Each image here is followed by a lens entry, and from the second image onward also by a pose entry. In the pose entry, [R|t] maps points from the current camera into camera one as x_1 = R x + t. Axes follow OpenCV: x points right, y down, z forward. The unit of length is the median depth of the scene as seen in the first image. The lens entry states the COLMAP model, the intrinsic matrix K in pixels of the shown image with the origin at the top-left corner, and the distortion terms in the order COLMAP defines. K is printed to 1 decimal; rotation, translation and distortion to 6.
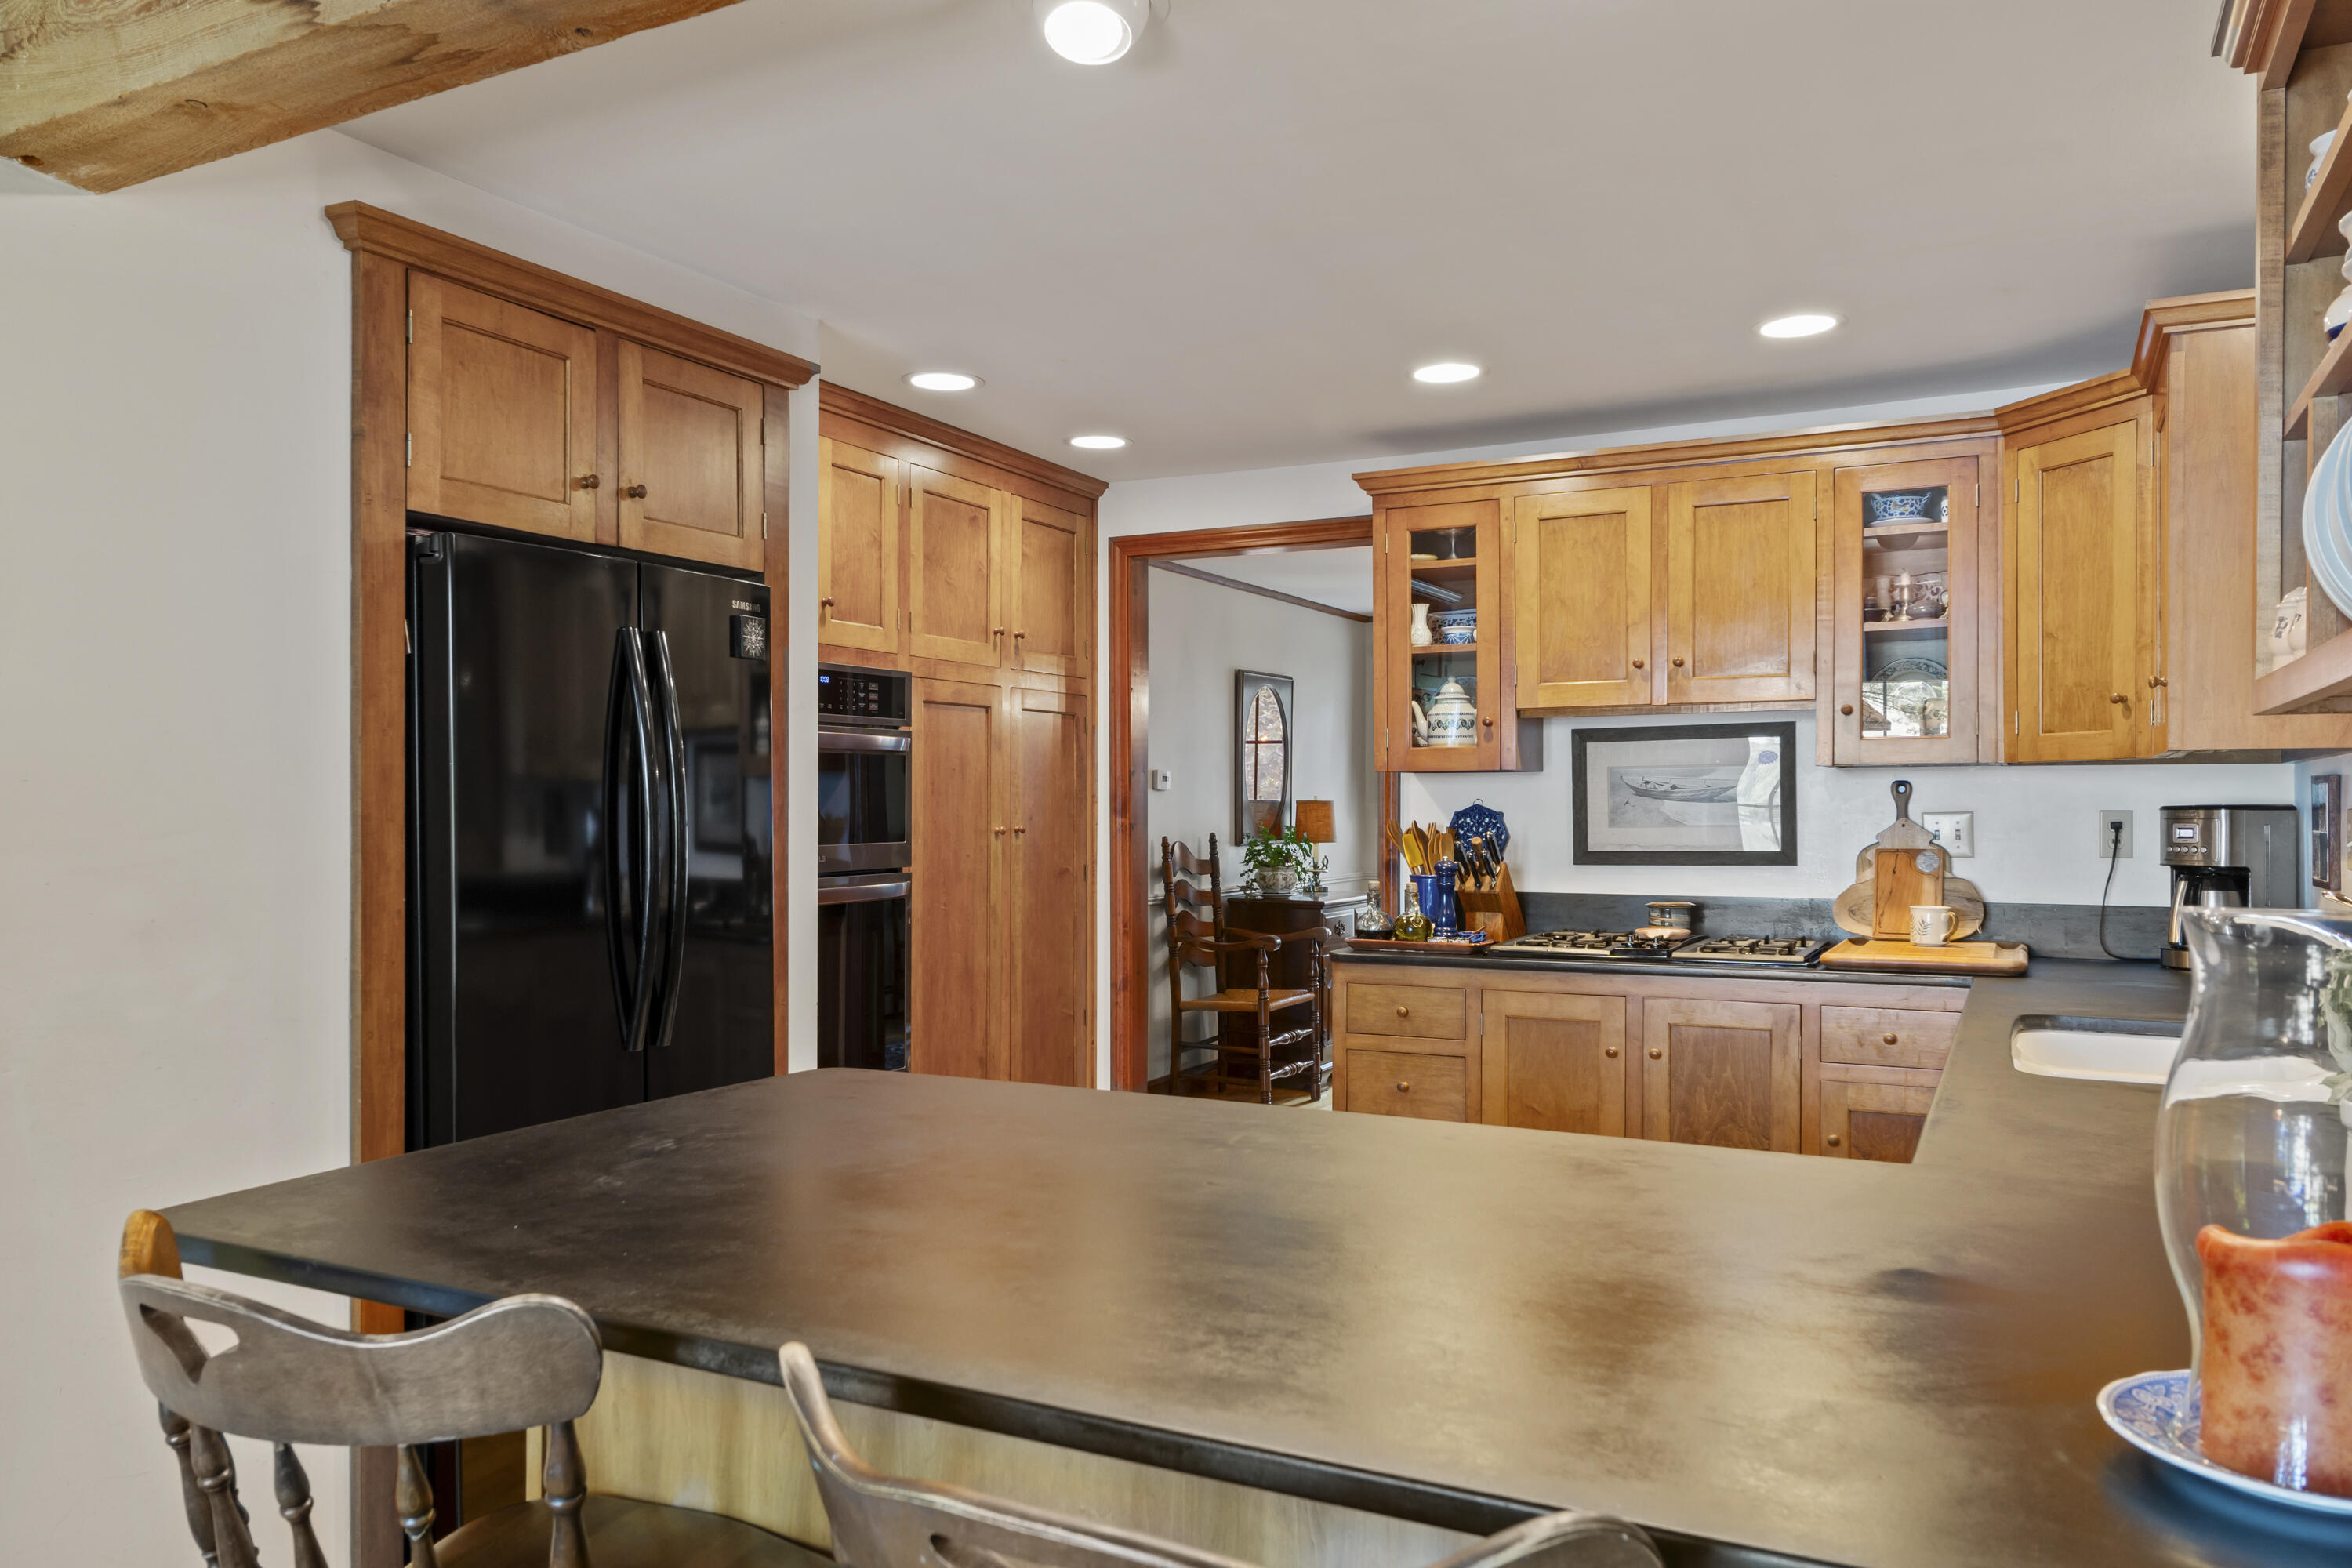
lens RADIAL K [[1693.3, 0, 1173.3], [0, 1693.3, 820.9], [0, 0, 1]] dist [0.006503, 0.000184]
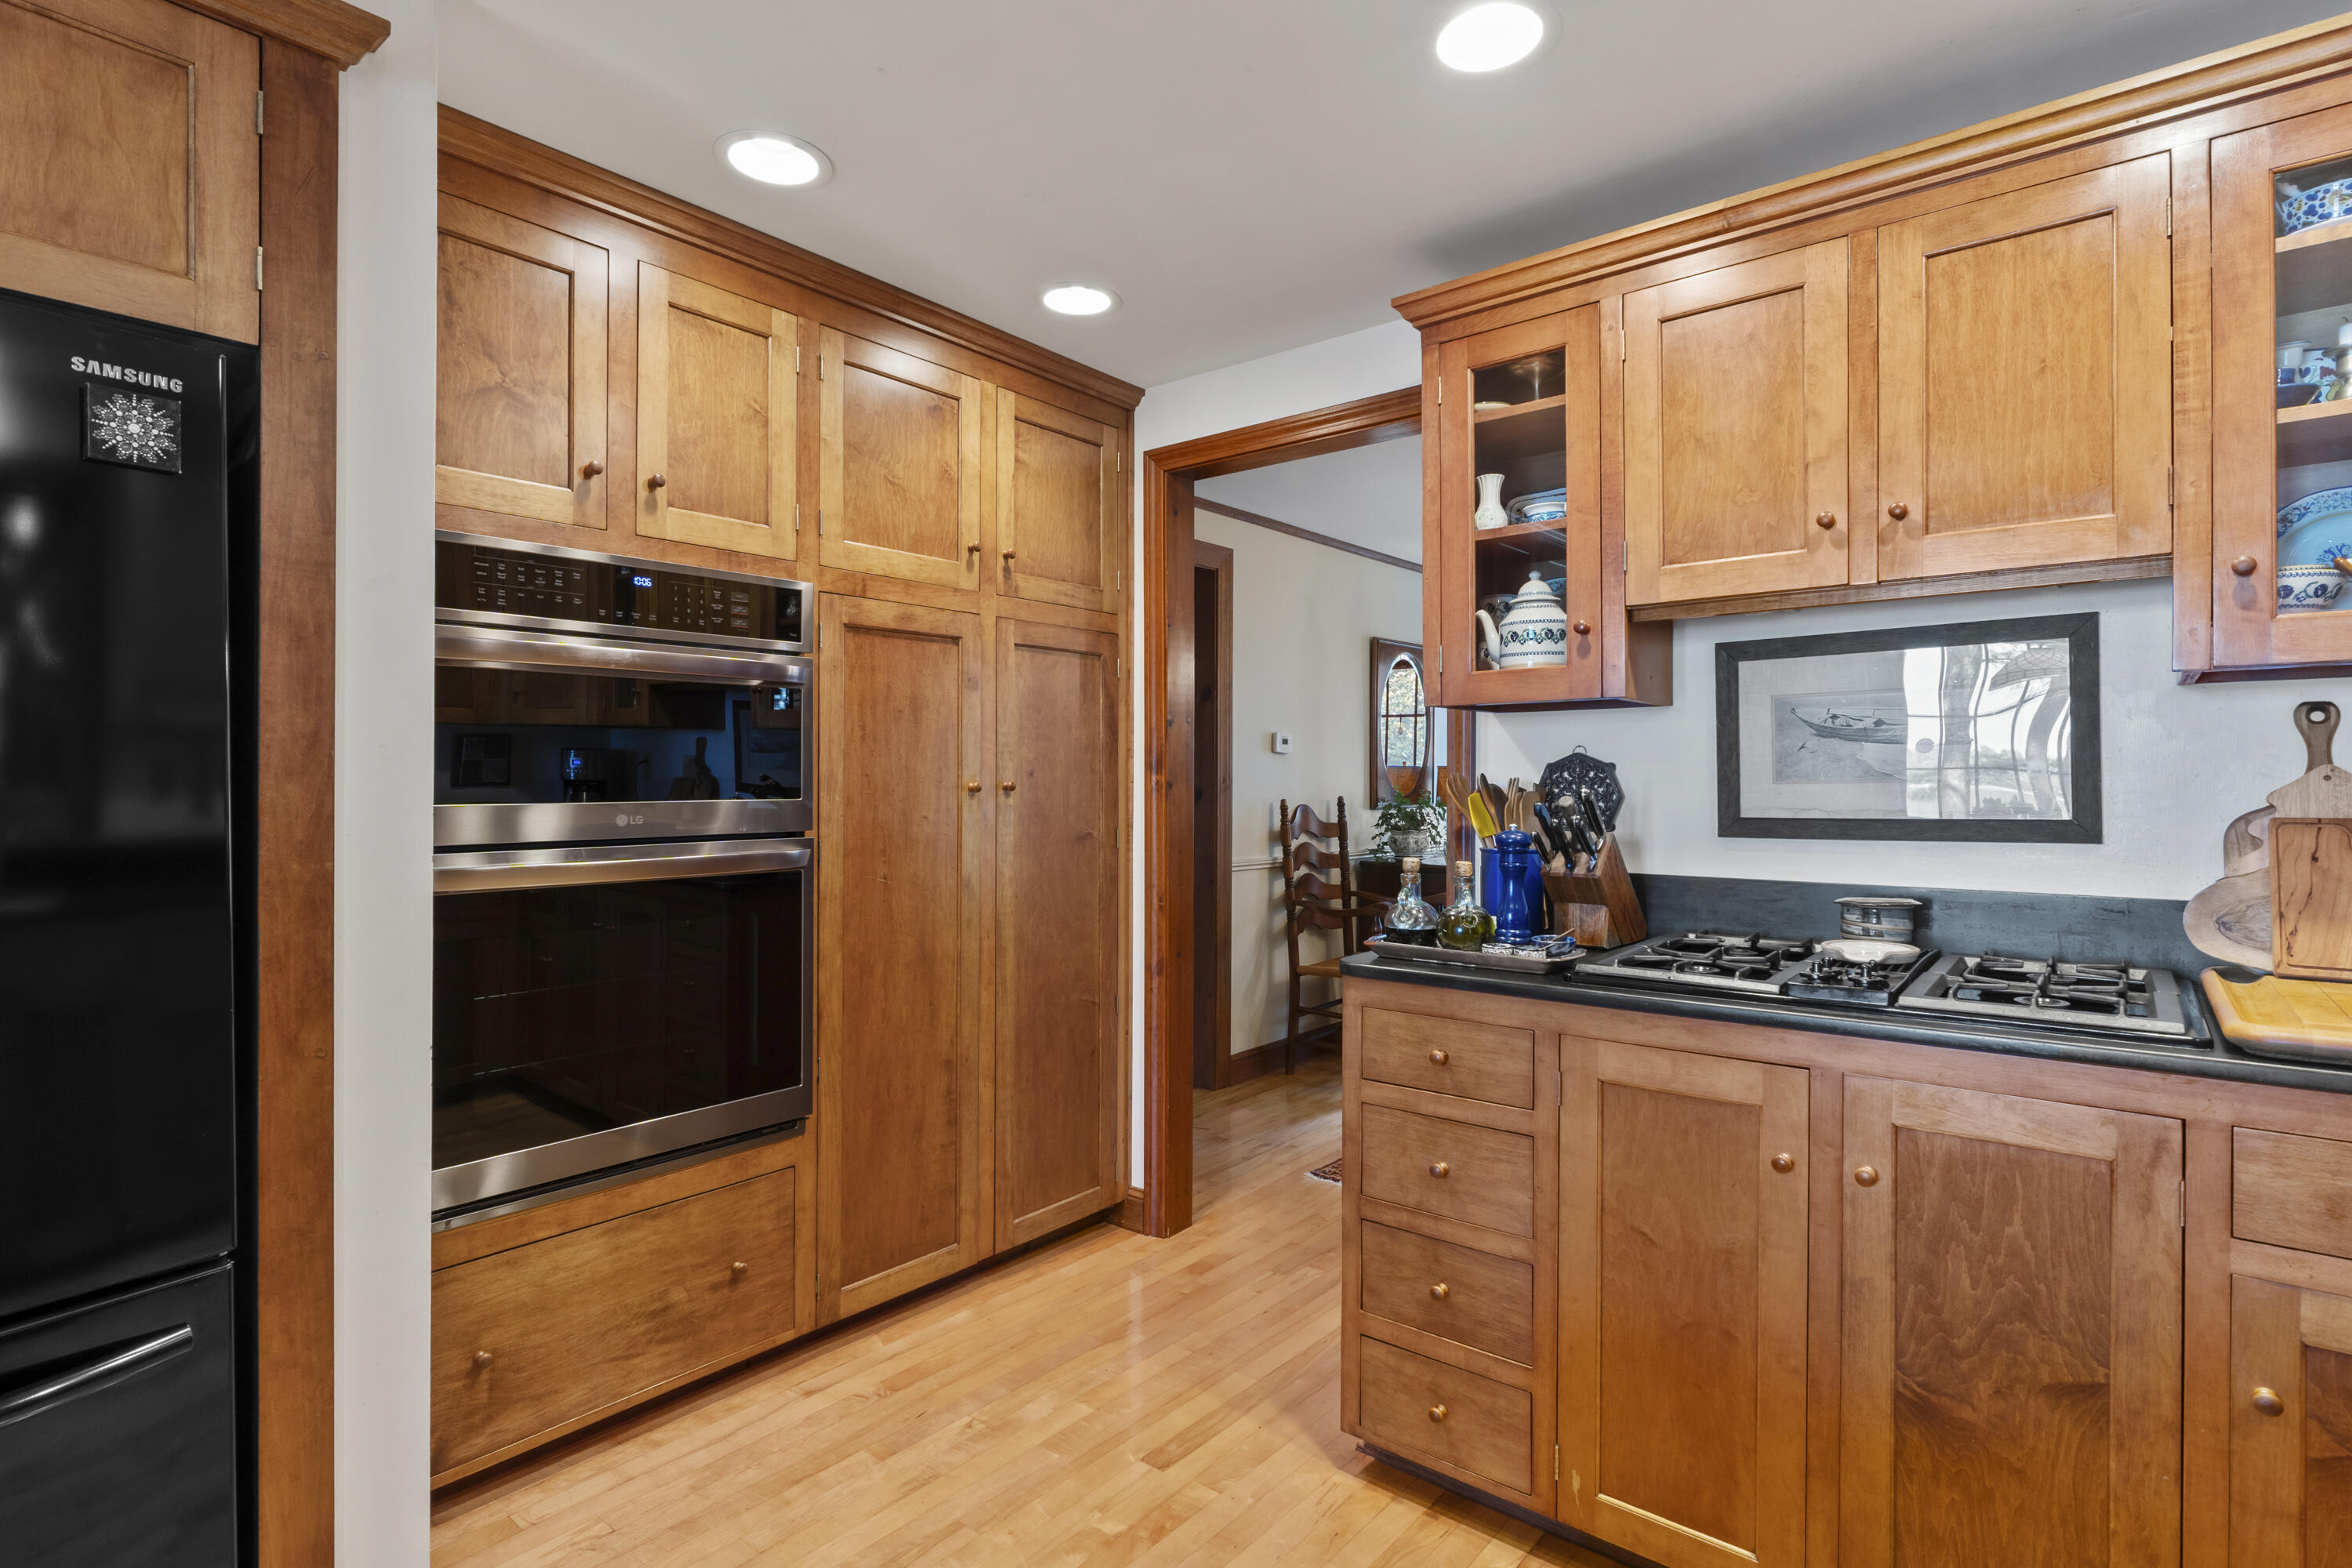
lens RADIAL K [[1156.8, 0, 1176.0], [0, 1156.8, 784.0], [0, 0, 1]] dist [-0.005207, -0.000343]
pose [[0.976650, 0.001929, -0.214829, 0.126636], [-0.003594, 0.999966, -0.007364, 0.008713], [0.214807, 0.007964, 0.976624, 0.512282]]
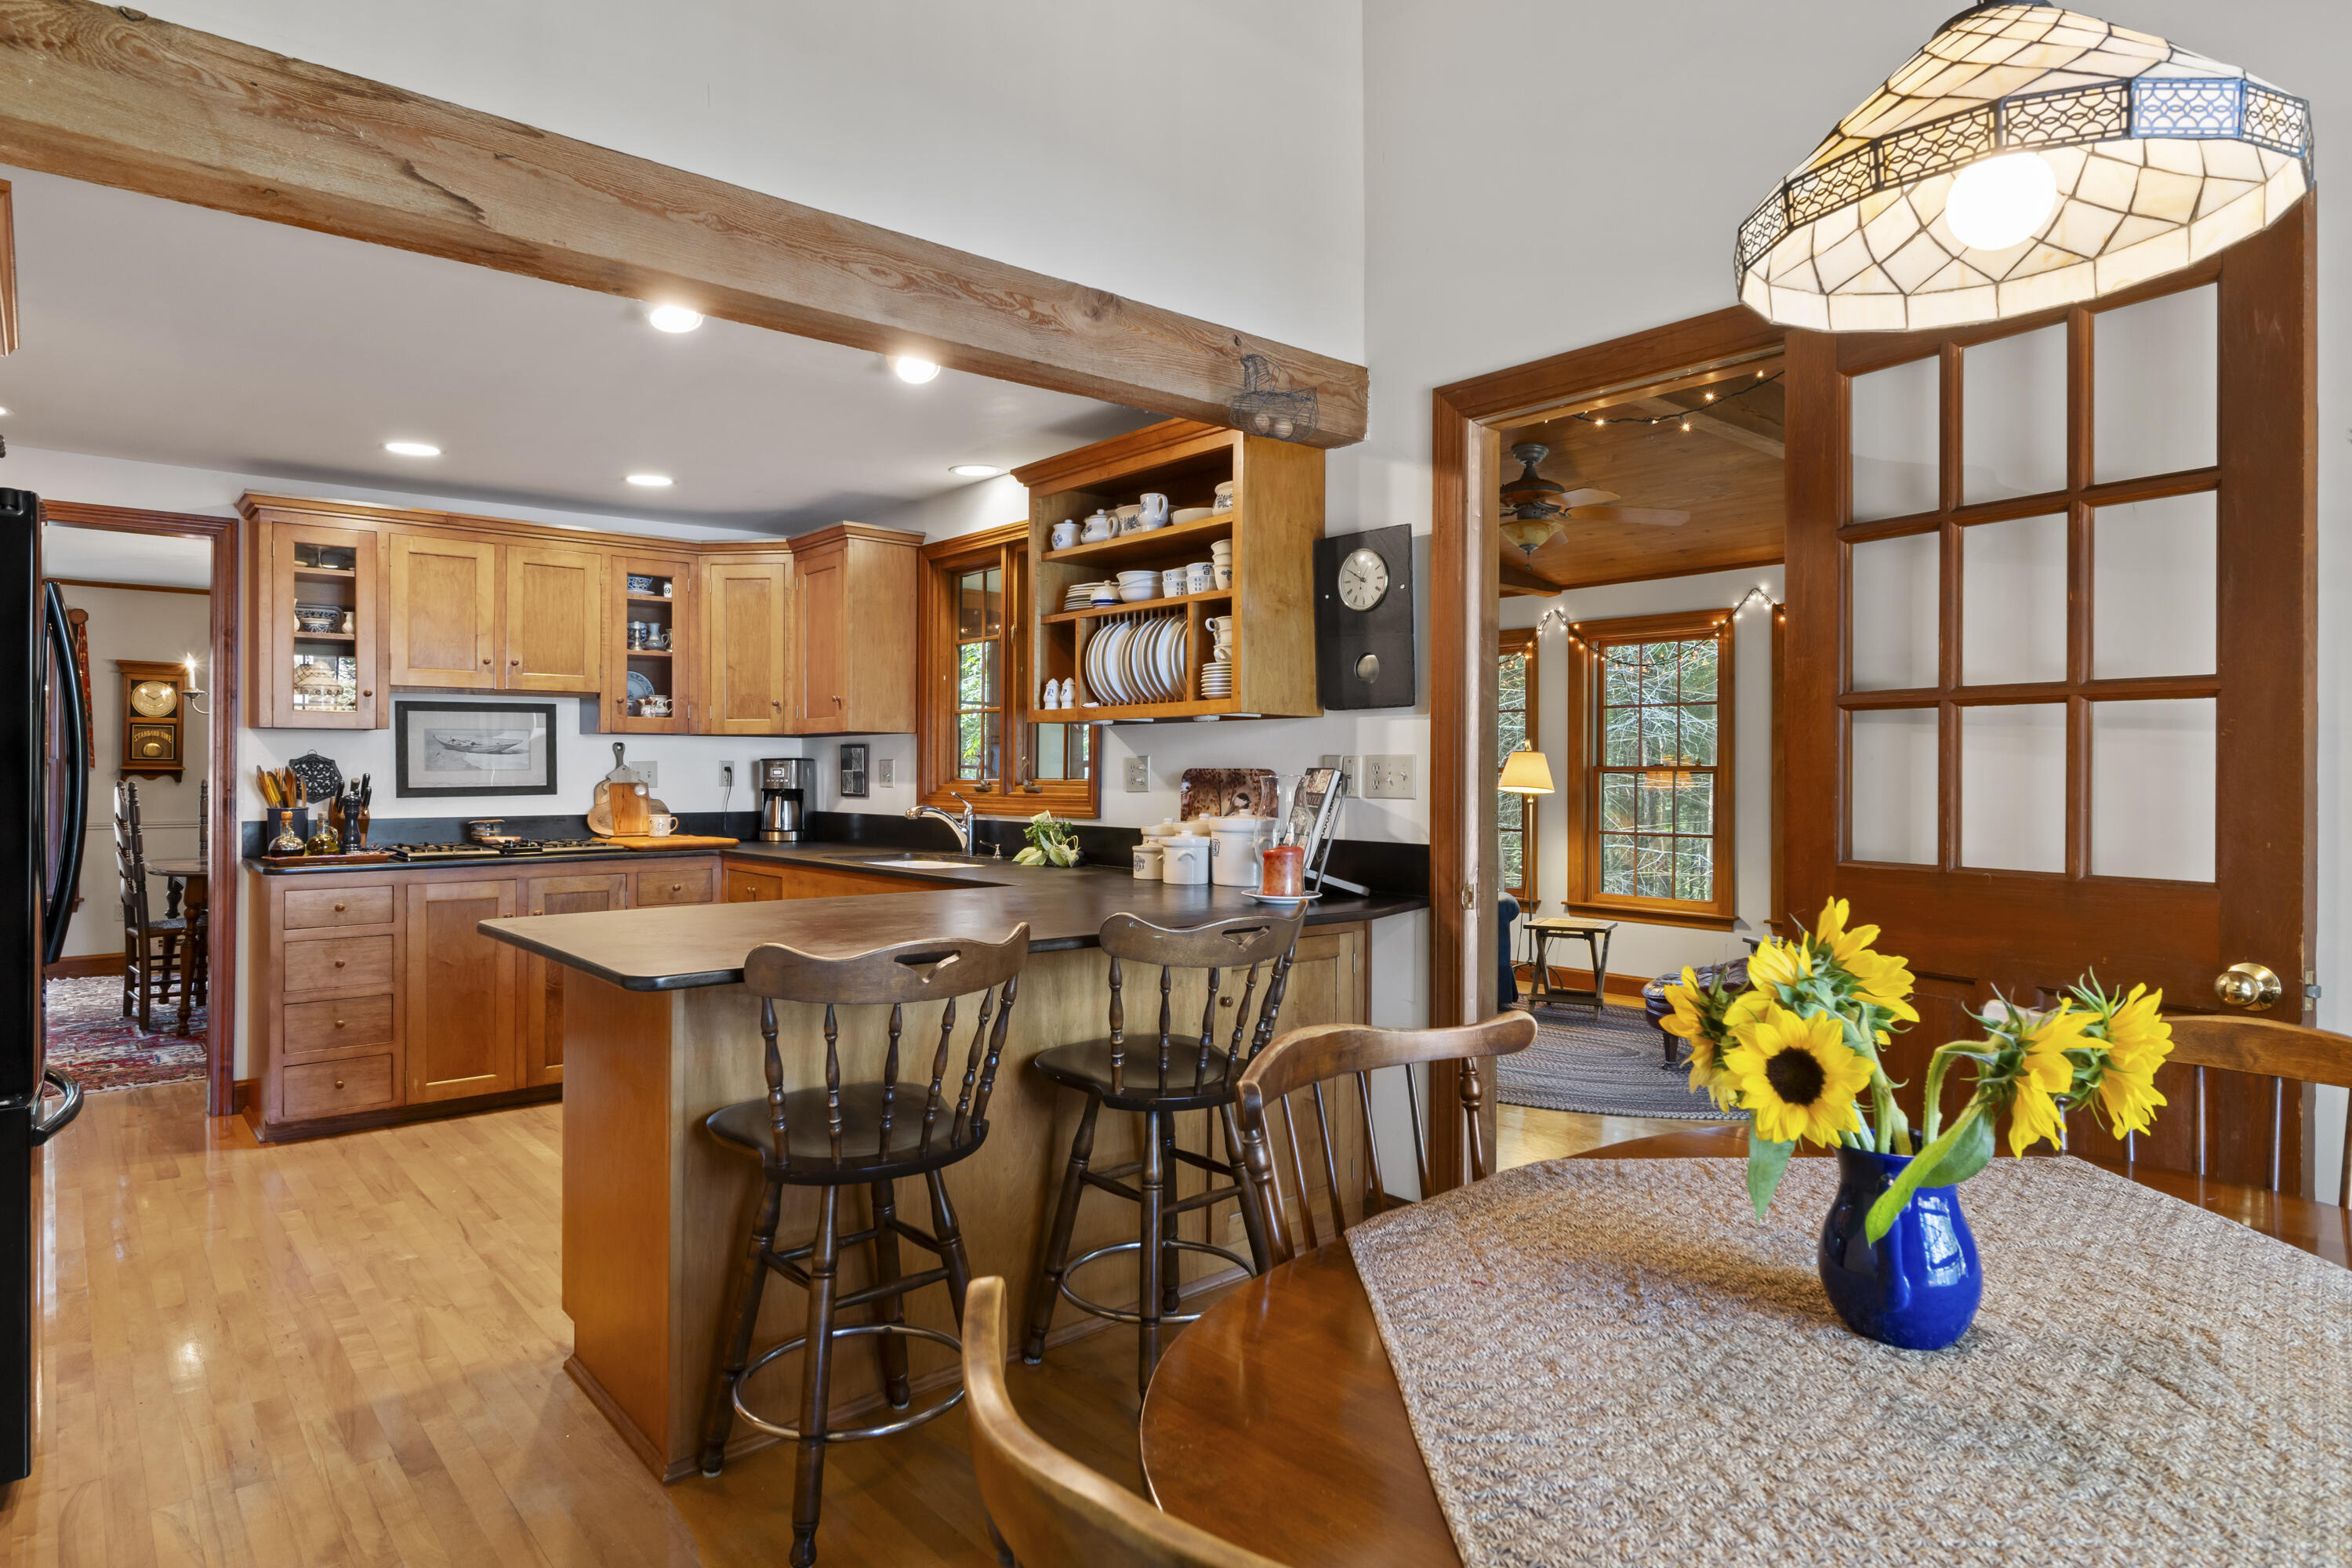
lens RADIAL K [[1316.0, 0, 1176.0], [0, 1316.0, 784.0], [0, 0, 1]] dist [-0.000289, -0.000033]
pose [[0.378103, -0.008251, 0.925727, -0.555018], [0.004562, 0.999965, 0.007049, 0.010357], [-0.925752, 0.001557, 0.378127, -0.007568]]
